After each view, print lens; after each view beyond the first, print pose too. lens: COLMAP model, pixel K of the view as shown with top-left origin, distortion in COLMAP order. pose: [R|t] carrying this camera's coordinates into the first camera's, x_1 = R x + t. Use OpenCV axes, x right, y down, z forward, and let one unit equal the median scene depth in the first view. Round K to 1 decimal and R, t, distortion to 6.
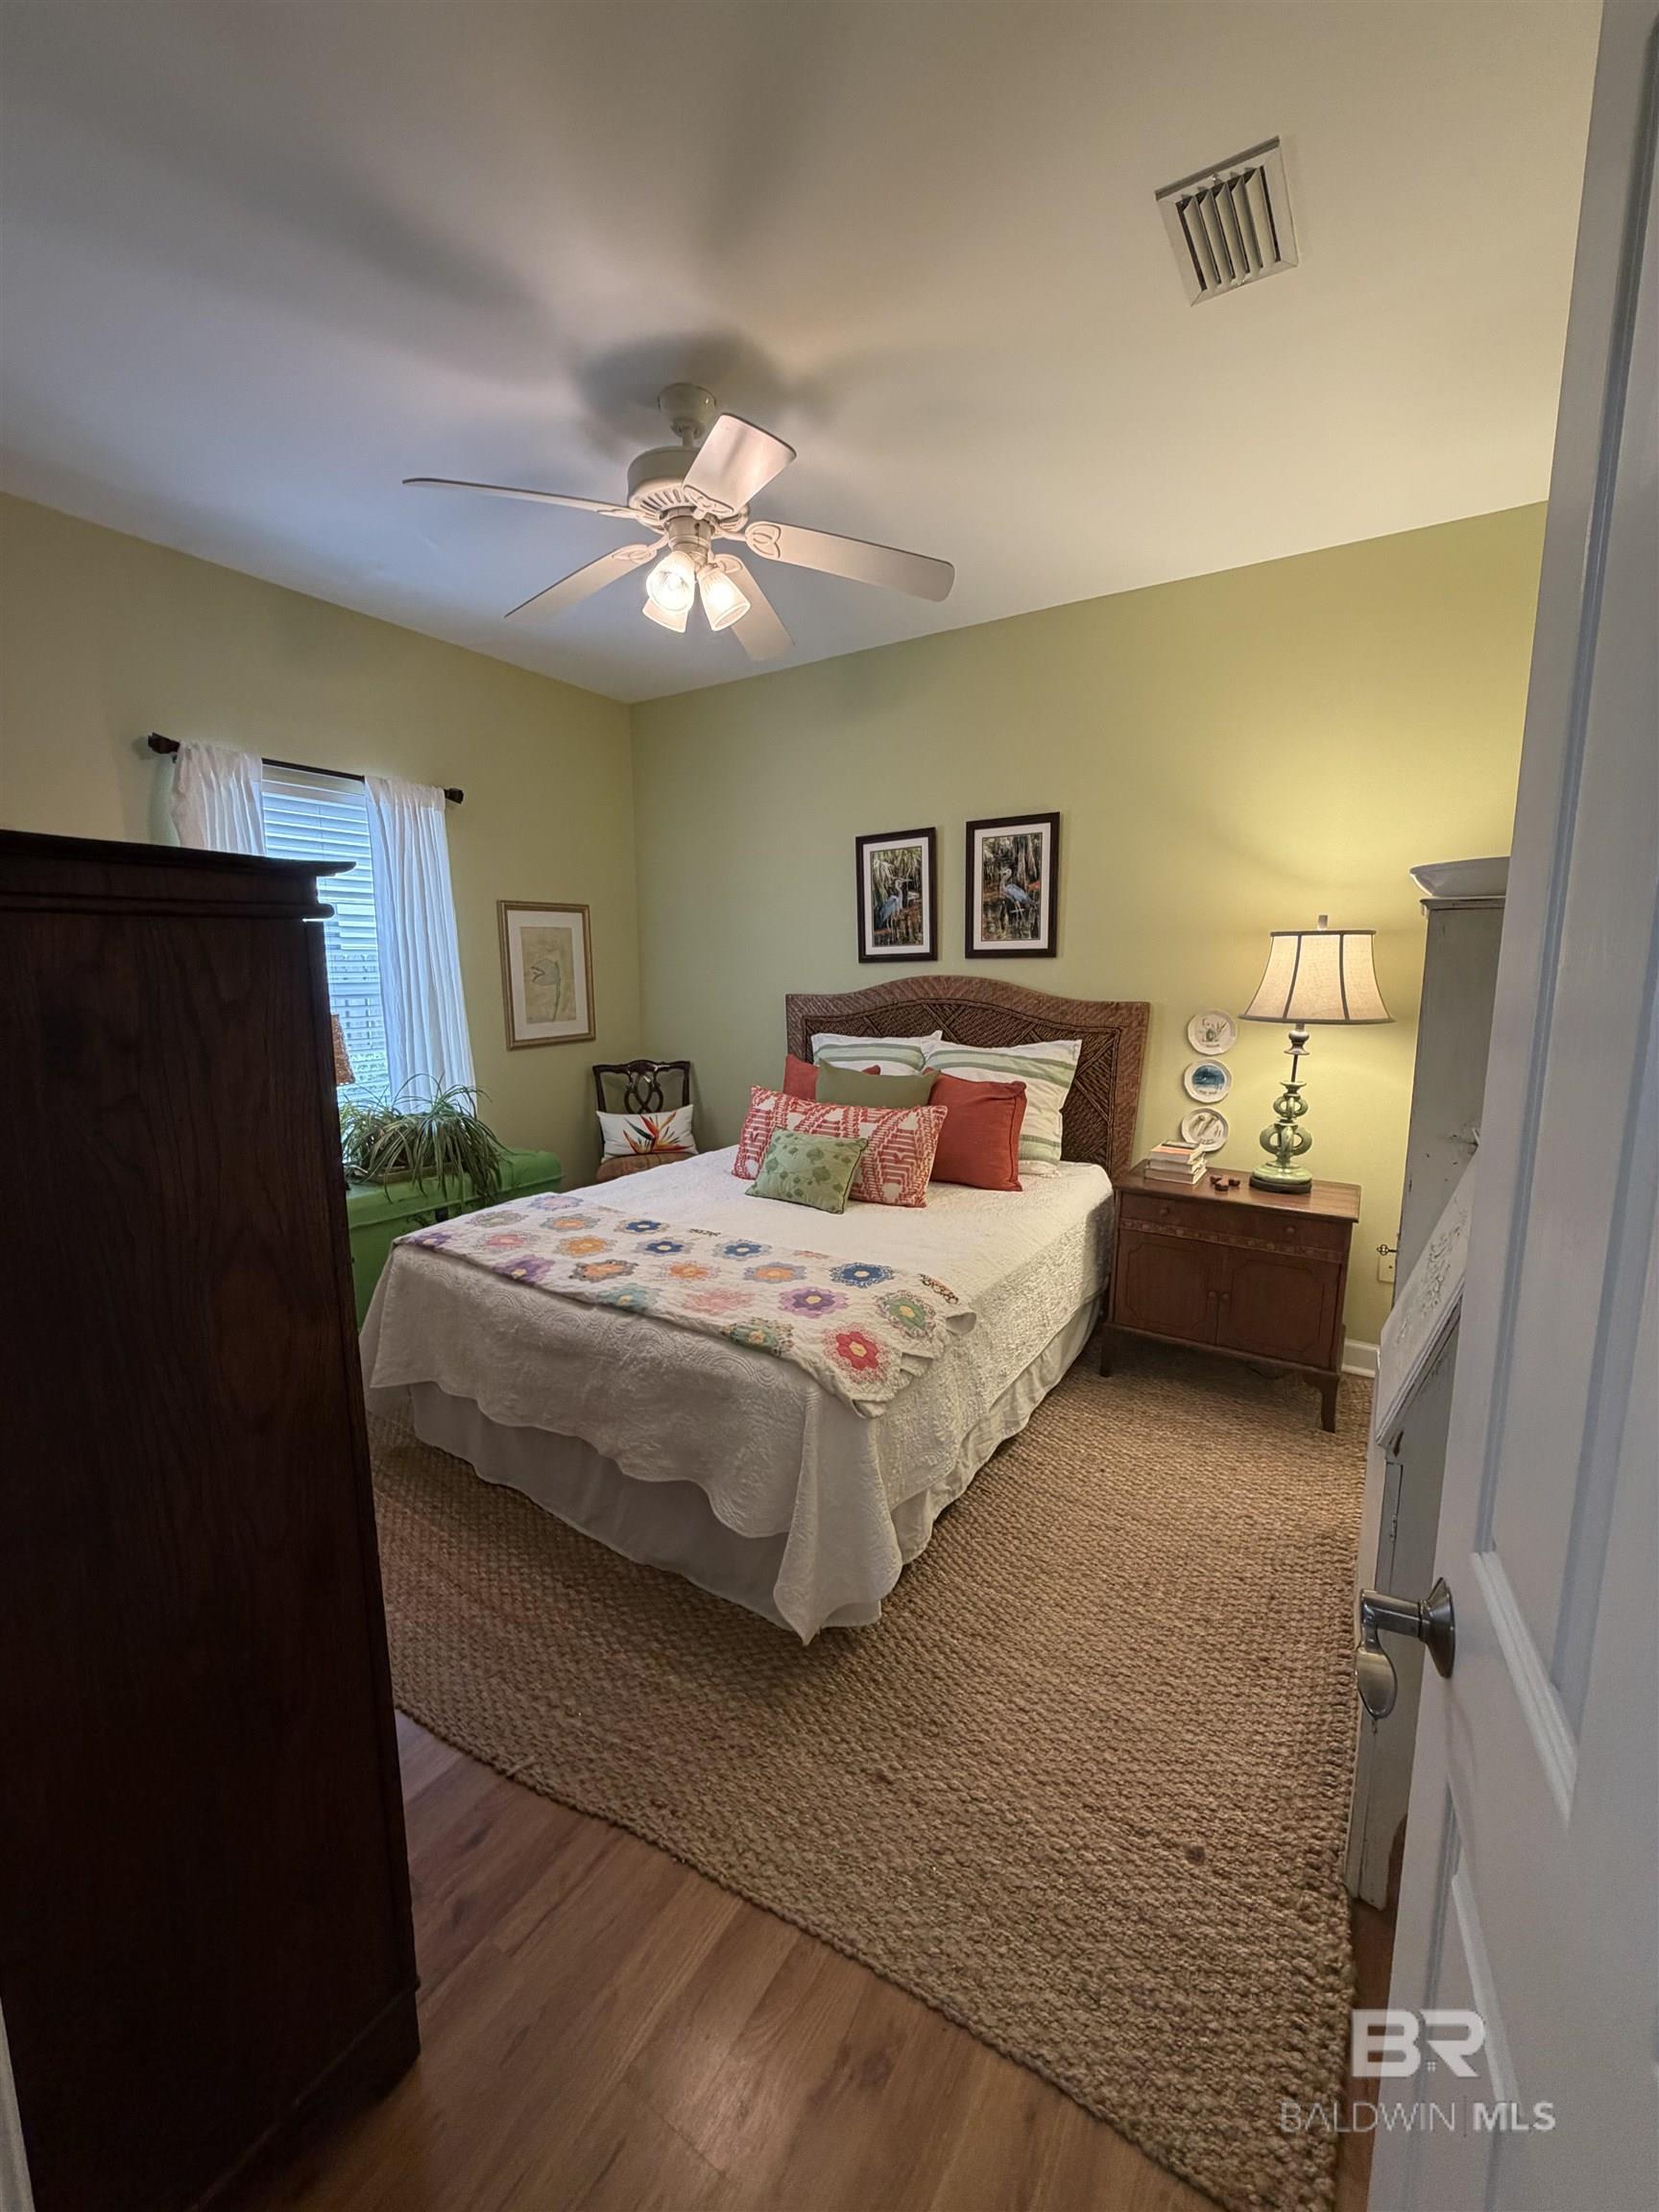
lens RADIAL K [[882.9, 0, 831.1], [0, 882.9, 1096.8], [0, 0, 1]] dist [0.000317, -0.000011]
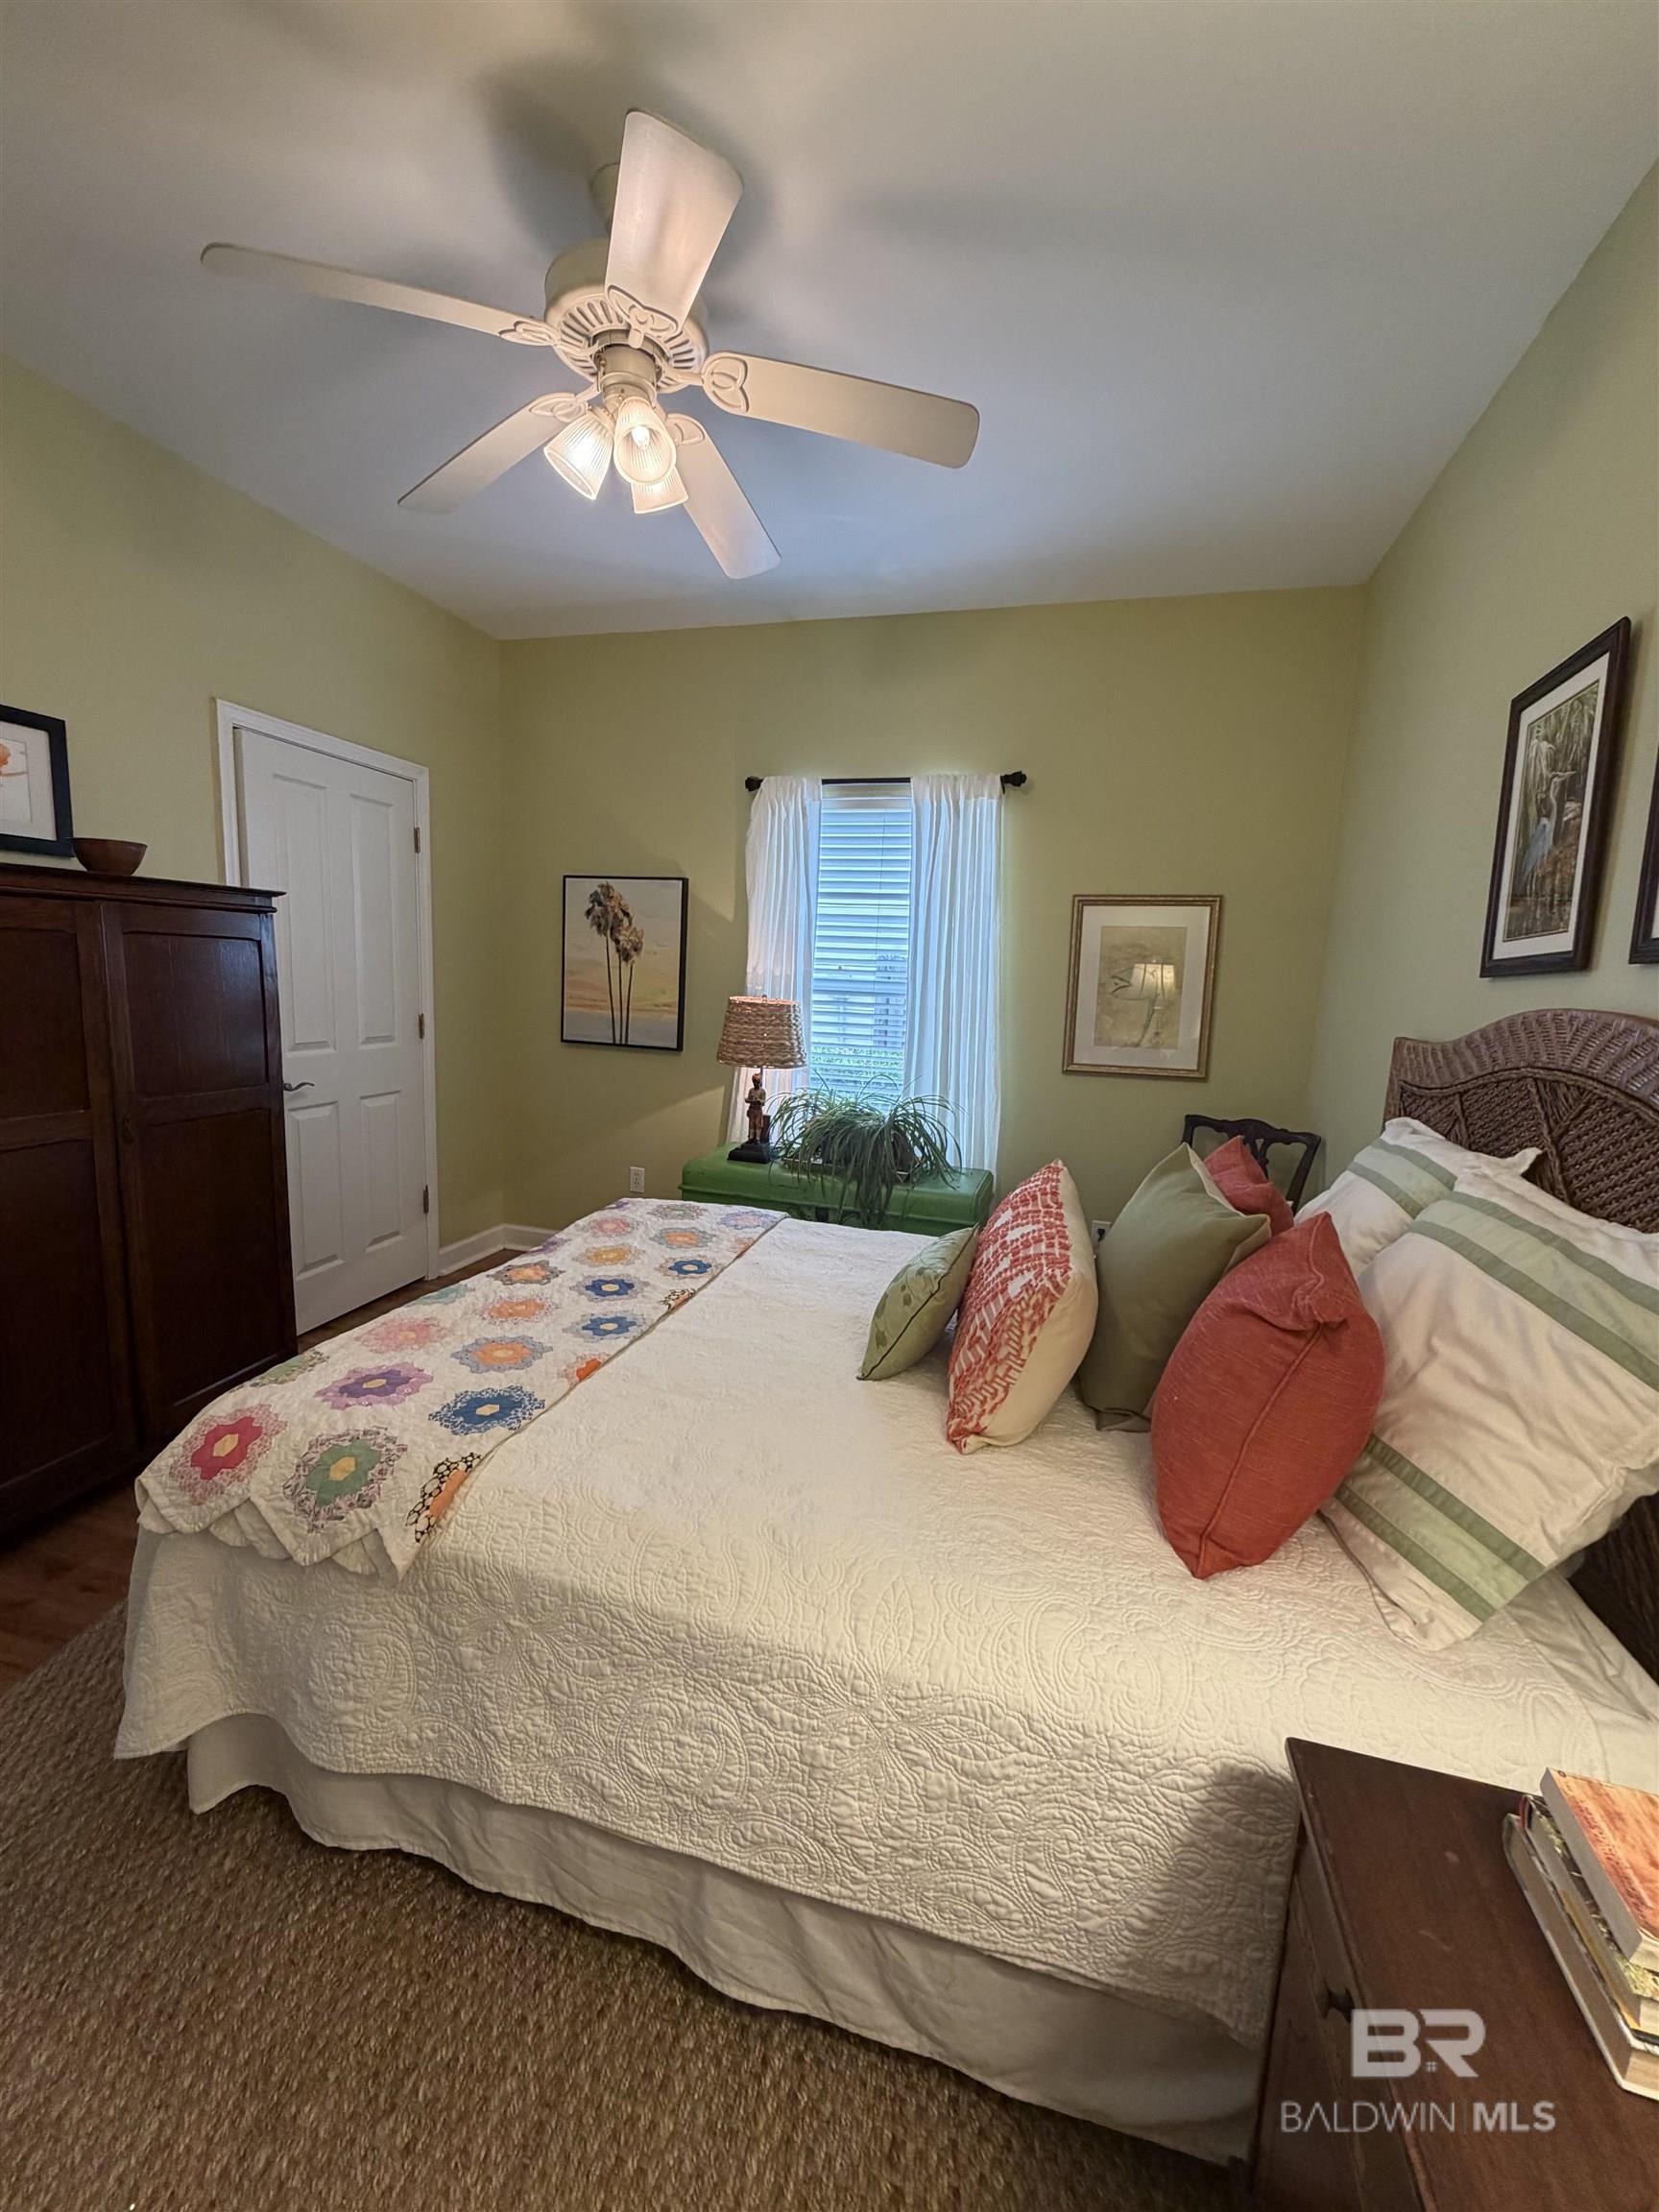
lens RADIAL K [[882.9, 0, 831.1], [0, 882.9, 1096.8], [0, 0, 1]] dist [0.000317, -0.000011]
pose [[0.285280, 0.148254, -0.946909, 0.560470], [-0.184320, 0.978009, 0.097592, -0.109626], [0.940554, 0.146693, 0.306333, 0.818662]]
